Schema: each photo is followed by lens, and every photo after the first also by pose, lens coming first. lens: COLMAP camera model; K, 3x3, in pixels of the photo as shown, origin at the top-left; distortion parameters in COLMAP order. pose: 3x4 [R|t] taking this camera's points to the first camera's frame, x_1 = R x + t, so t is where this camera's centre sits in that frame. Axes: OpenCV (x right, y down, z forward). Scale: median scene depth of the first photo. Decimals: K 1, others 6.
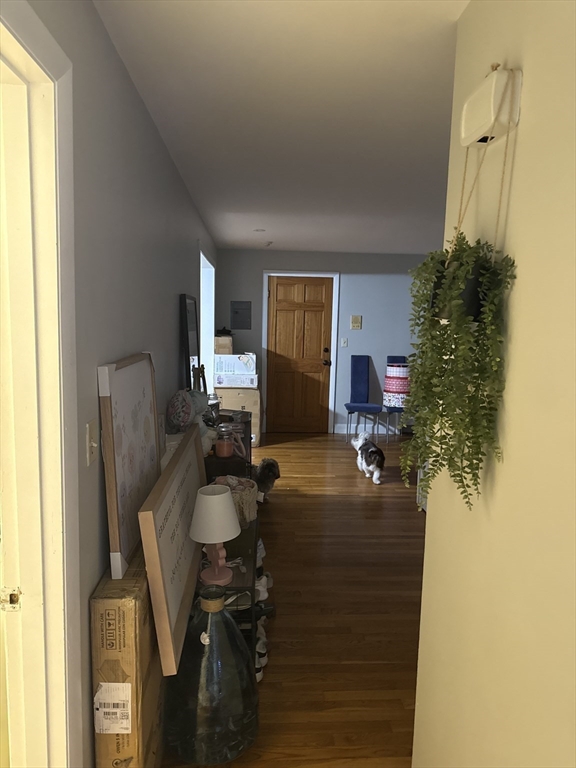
lens RADIAL K [[539.9, 0, 290.6], [0, 539.9, 388.9], [0, 0, 1]] dist [0.008668, -0.005769]
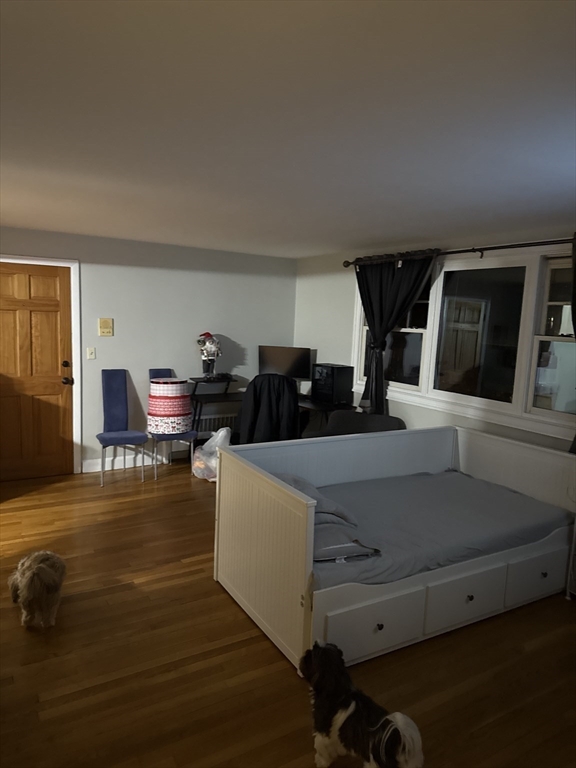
lens RADIAL K [[539.9, 0, 291.7], [0, 539.9, 376.4], [0, 0, 1]] dist [0.008668, -0.005769]
pose [[0.886783, -0.048248, 0.459661, -0.001555], [0.048077, 0.998771, 0.012085, -0.048881], [-0.459679, 0.011382, 0.888012, 0.191936]]
